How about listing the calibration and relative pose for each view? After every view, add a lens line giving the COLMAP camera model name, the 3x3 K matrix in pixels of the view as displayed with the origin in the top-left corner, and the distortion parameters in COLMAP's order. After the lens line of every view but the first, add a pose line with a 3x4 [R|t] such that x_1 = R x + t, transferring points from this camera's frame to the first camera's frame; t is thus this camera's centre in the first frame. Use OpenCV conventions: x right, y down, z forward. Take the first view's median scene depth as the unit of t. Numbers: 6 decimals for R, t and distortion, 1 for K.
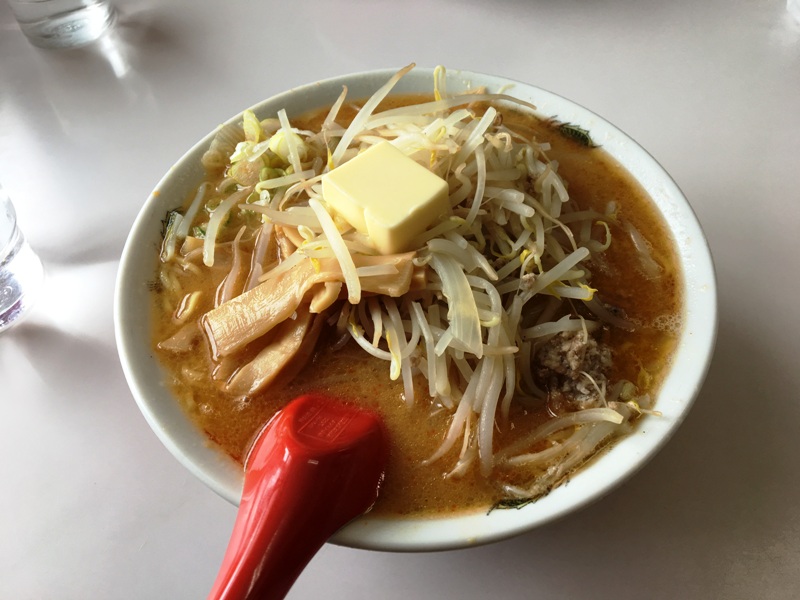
lens RADIAL K [[662.7, 0, 400.0], [0, 662.7, 300.0], [0, 0, 1]] dist [0.093897, -0.126624]
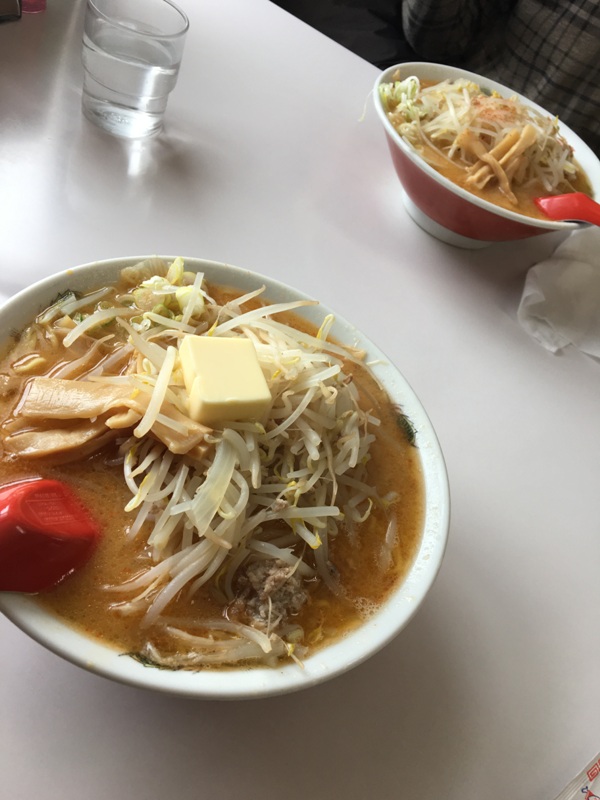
lens RADIAL K [[662.7, 0, 300.0], [0, 662.7, 400.0], [0, 0, 1]] dist [0.093897, -0.126624]
pose [[0.836834, 0.545455, -0.046776, 0.172622], [-0.546304, 0.826476, -0.135977, -0.040648], [-0.035510, 0.139344, 0.989607, -0.162348]]
